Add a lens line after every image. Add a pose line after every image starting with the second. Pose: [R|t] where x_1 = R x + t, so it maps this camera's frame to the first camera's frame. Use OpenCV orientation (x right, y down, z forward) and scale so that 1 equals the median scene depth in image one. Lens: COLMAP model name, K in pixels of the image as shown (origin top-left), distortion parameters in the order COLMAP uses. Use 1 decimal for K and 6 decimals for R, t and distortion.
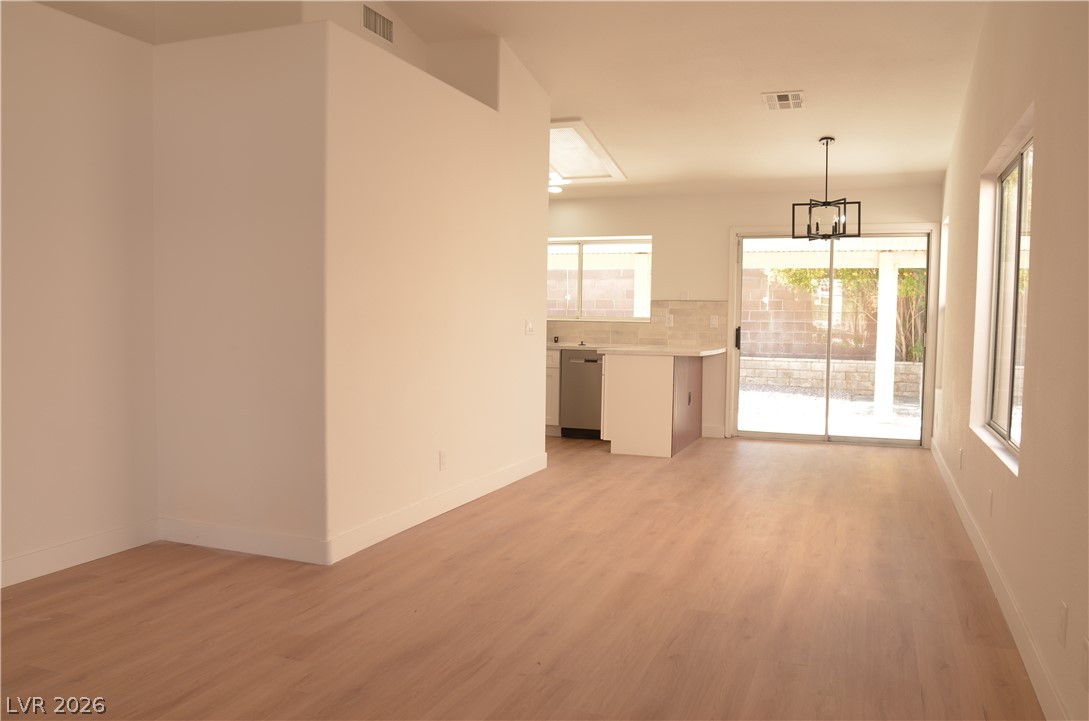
lens RADIAL K [[828.9, 0, 544.9], [0, 828.9, 361.4], [0, 0, 1]] dist [-0.062149, 0.002144]
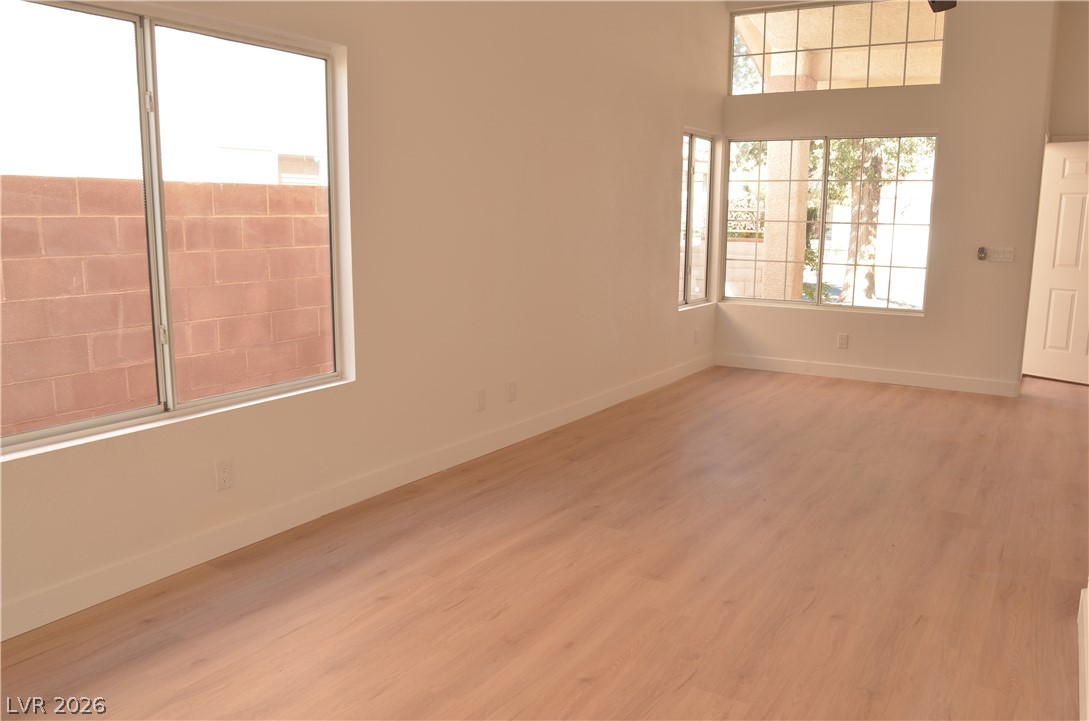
lens RADIAL K [[828.9, 0, 544.3], [0, 828.9, 359.8], [0, 0, 1]] dist [-0.062149, 0.002144]
pose [[-0.980694, -0.056479, 0.187215, 0.083817], [-0.011913, 0.972860, 0.231089, -0.138645], [-0.195186, 0.224397, -0.954750, 1.766621]]
